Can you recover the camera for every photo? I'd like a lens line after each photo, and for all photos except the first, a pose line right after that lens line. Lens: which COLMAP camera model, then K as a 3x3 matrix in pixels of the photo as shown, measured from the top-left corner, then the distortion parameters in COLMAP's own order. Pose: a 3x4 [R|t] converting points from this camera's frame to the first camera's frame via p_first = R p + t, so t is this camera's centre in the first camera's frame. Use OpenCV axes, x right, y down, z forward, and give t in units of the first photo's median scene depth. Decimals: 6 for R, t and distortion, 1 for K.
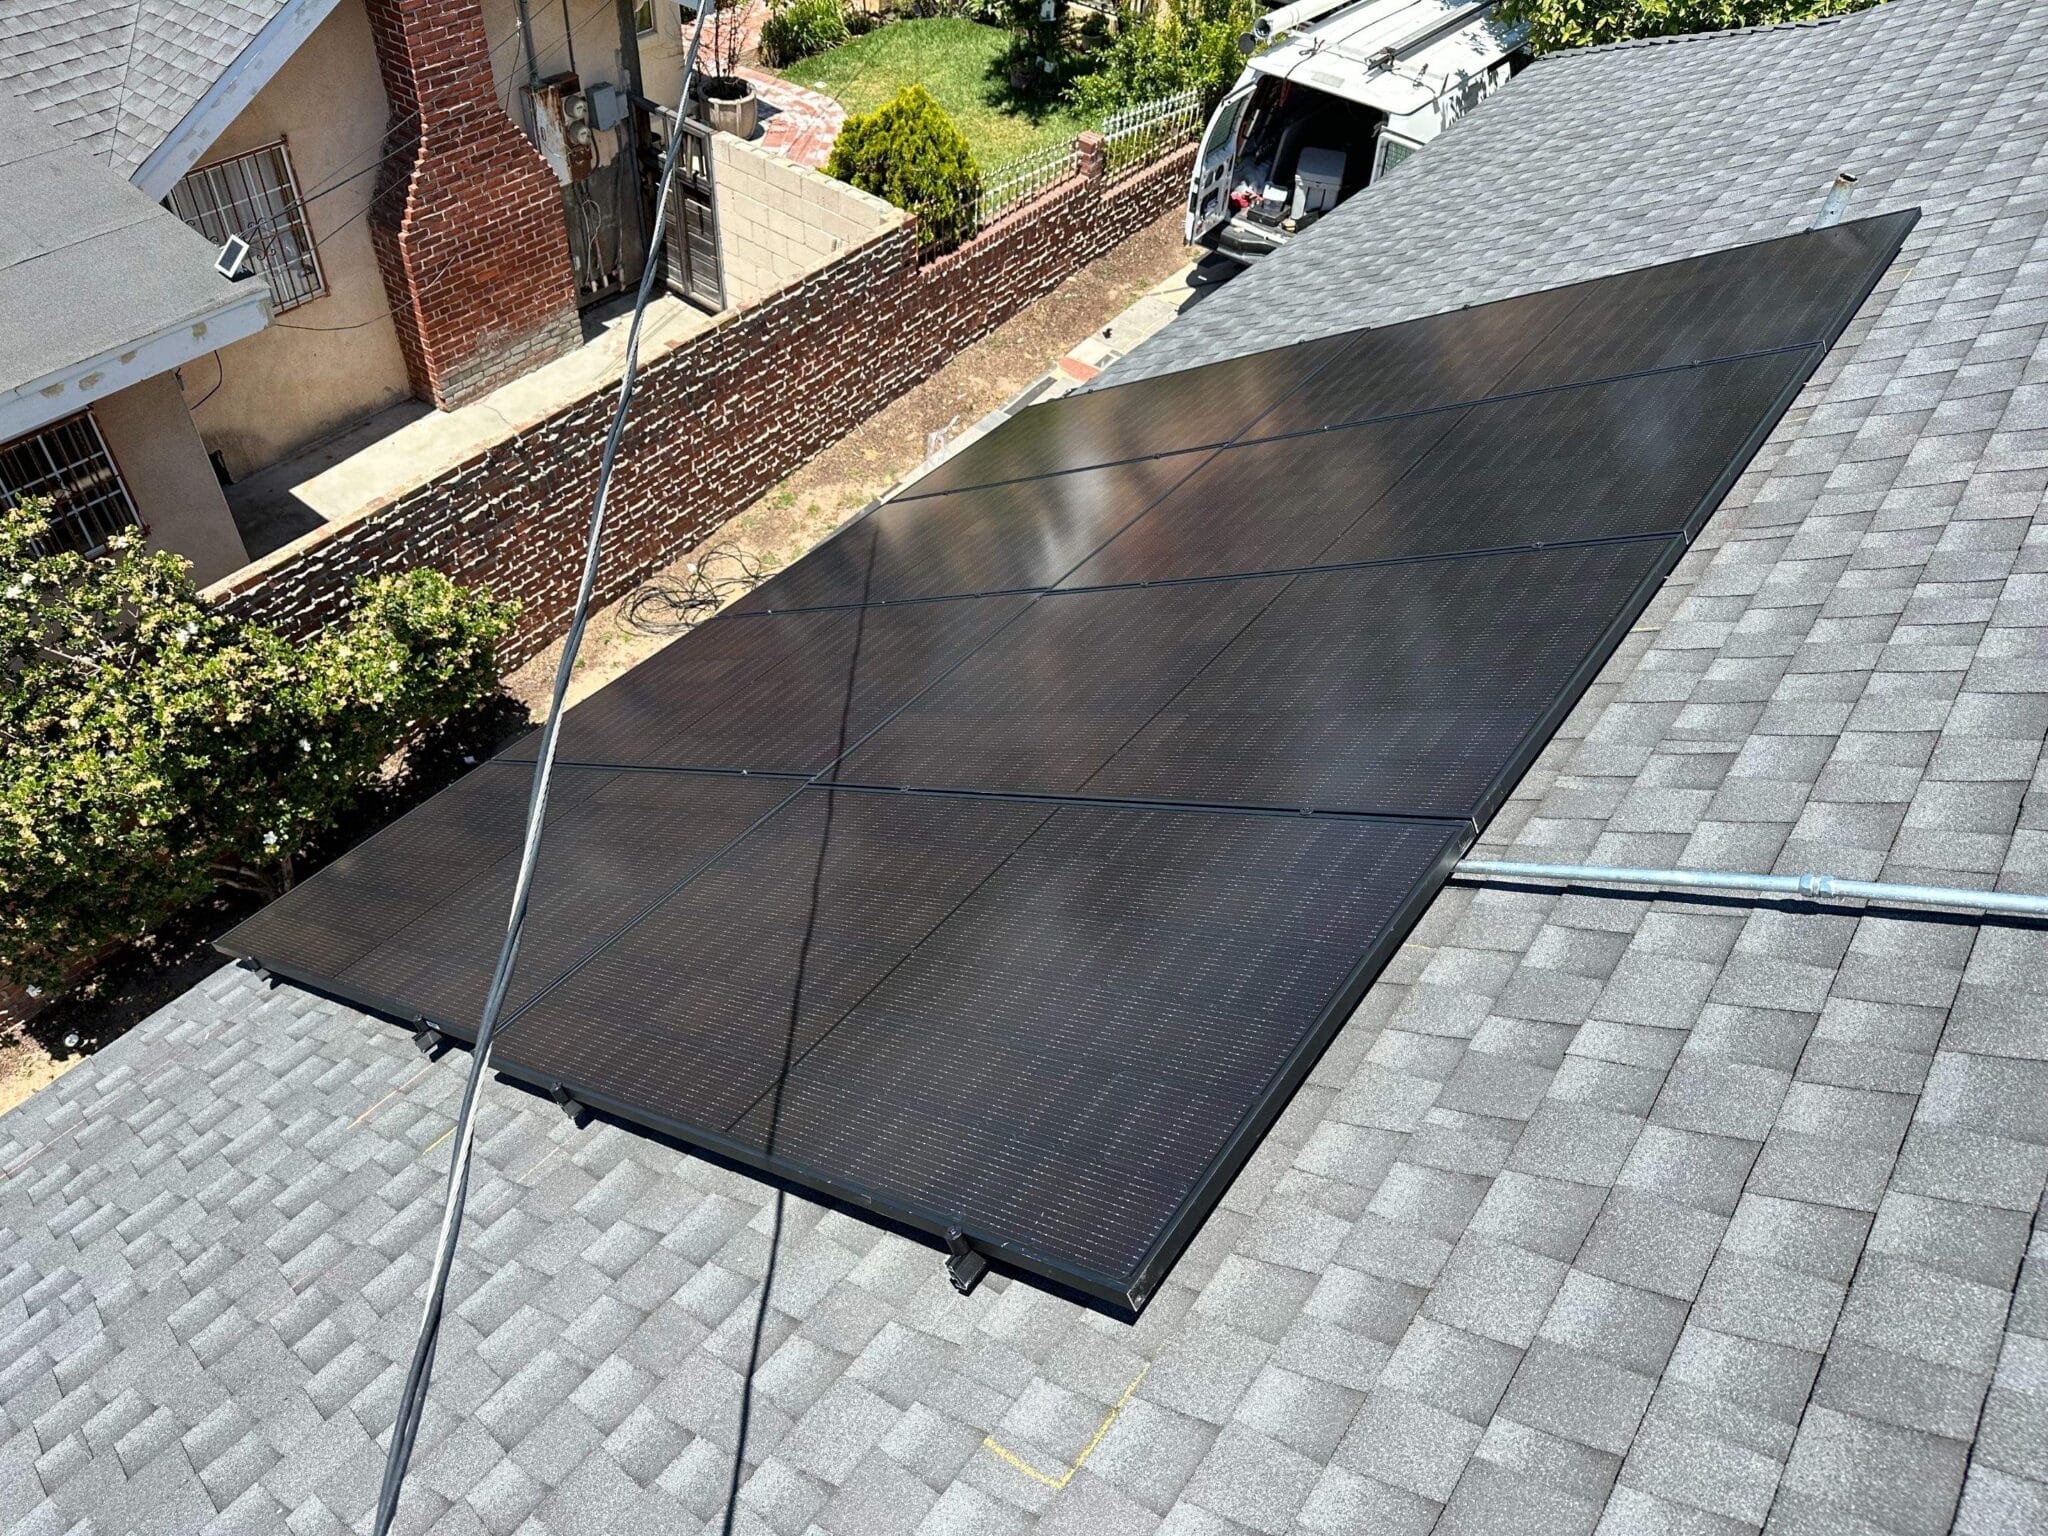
lens RADIAL K [[1483.6, 0, 1023.7], [0, 1483.6, 825.0], [0, 0, 1]] dist [0.134227, -0.302639]
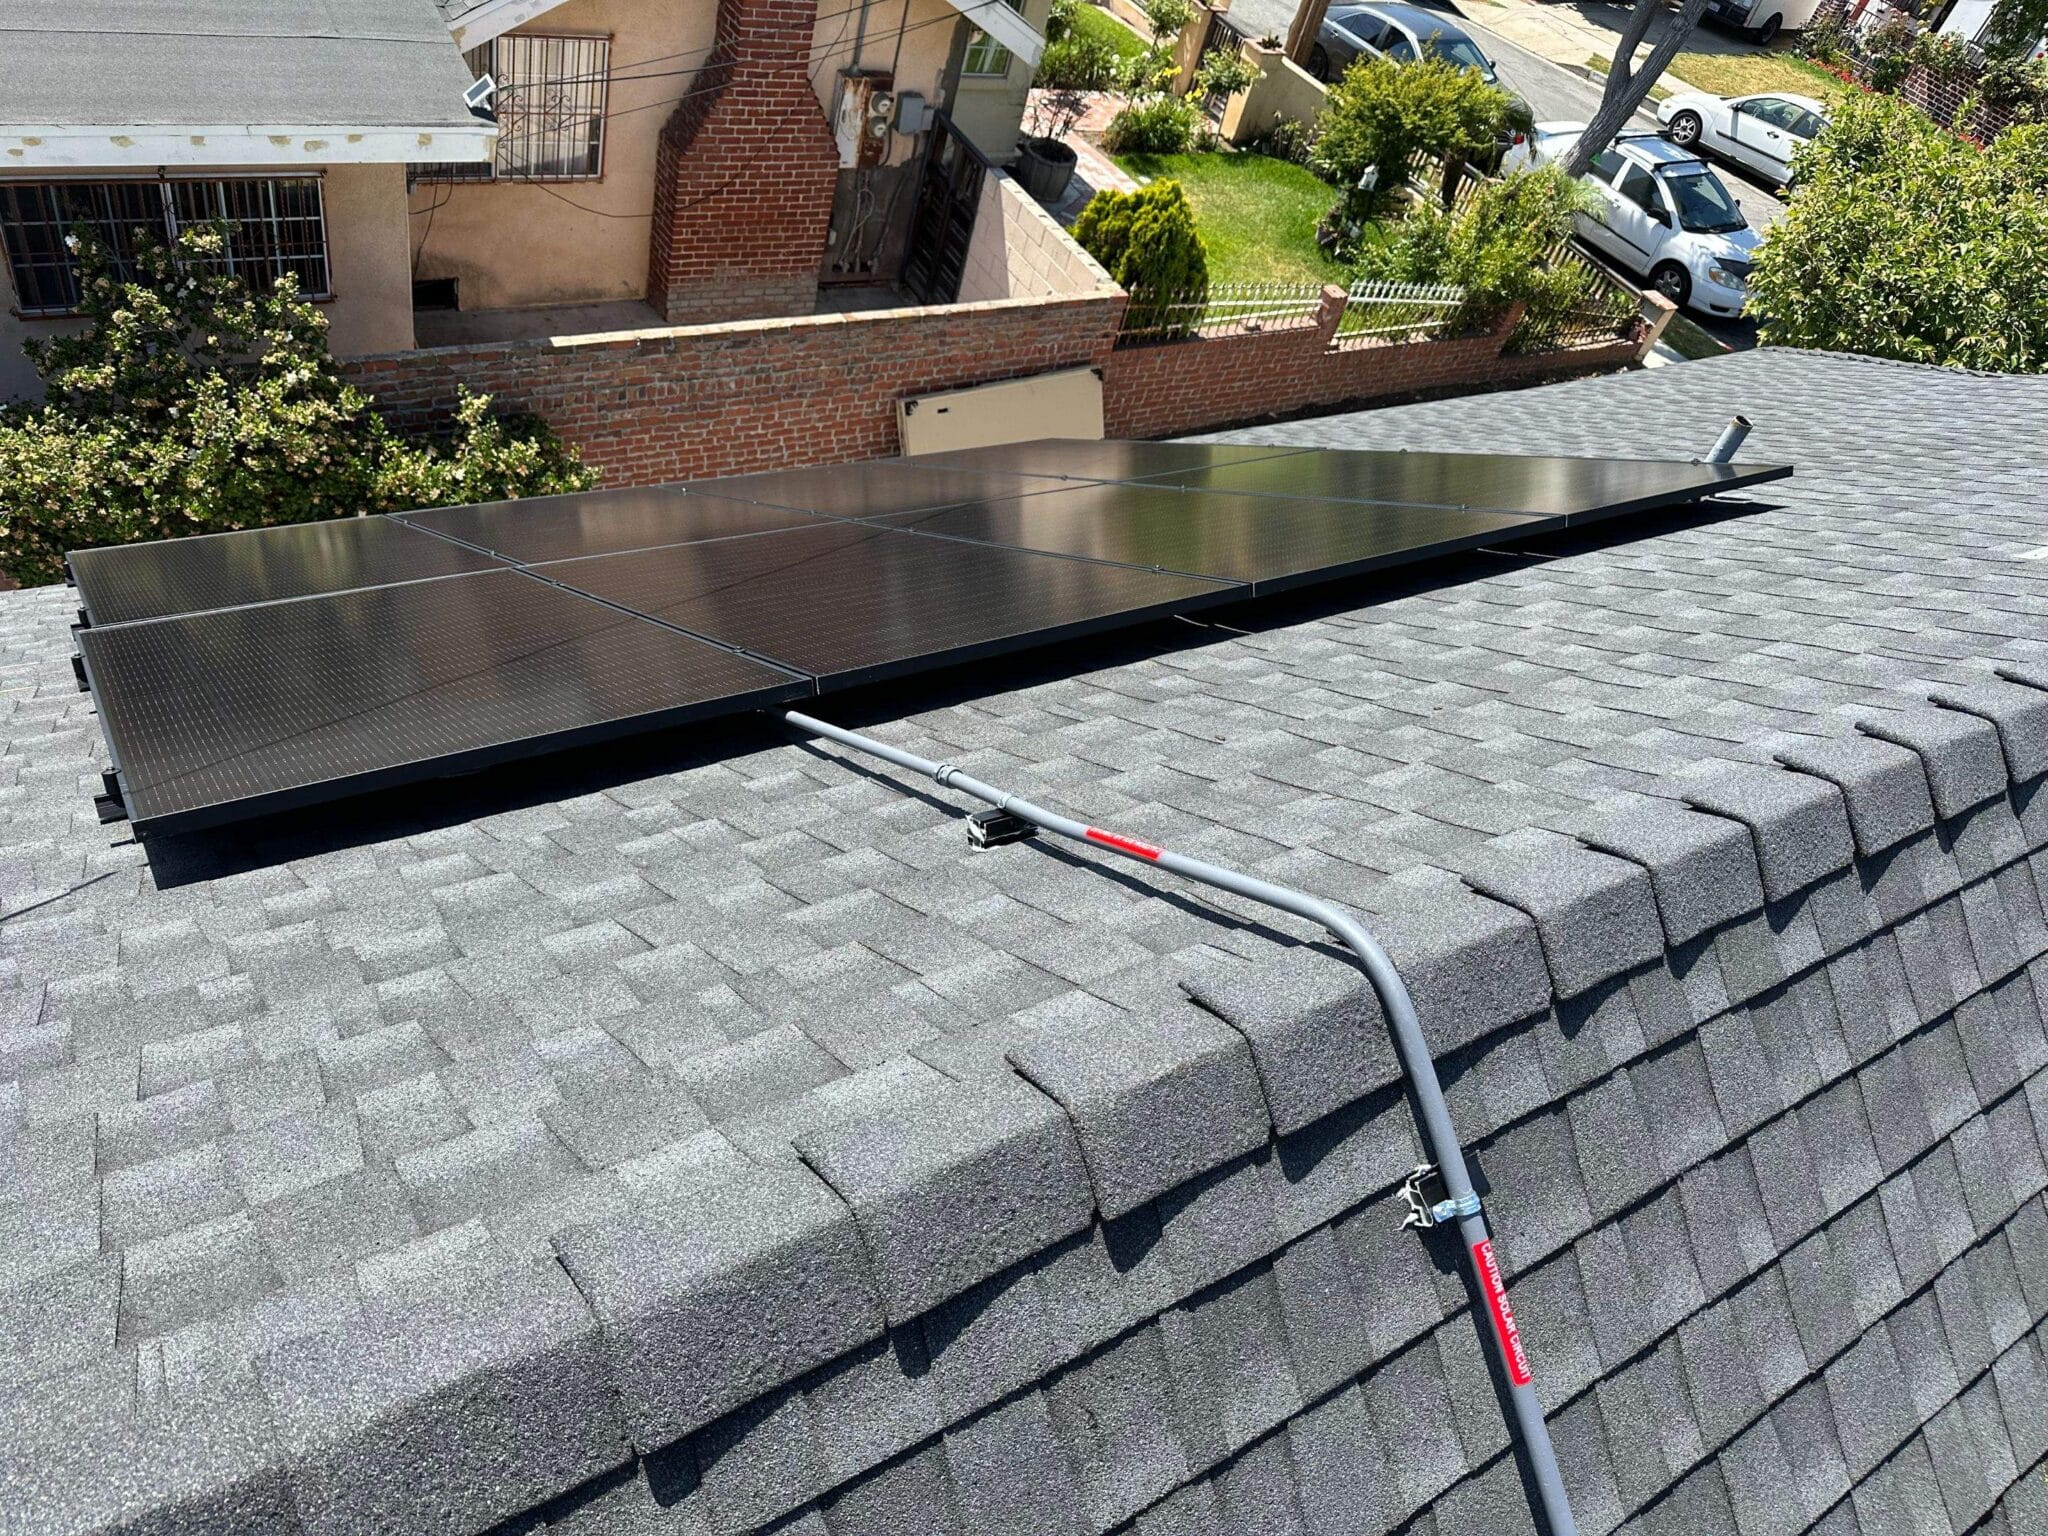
lens RADIAL K [[1503.1, 0, 1029.7], [0, 1503.1, 812.3], [0, 0, 1]] dist [-0.016619, 0.003886]
pose [[0.920453, 0.372784, -0.117466, 0.115891], [-0.381464, 0.922290, -0.062184, 0.017621], [0.085156, 0.102046, 0.991128, -0.004704]]
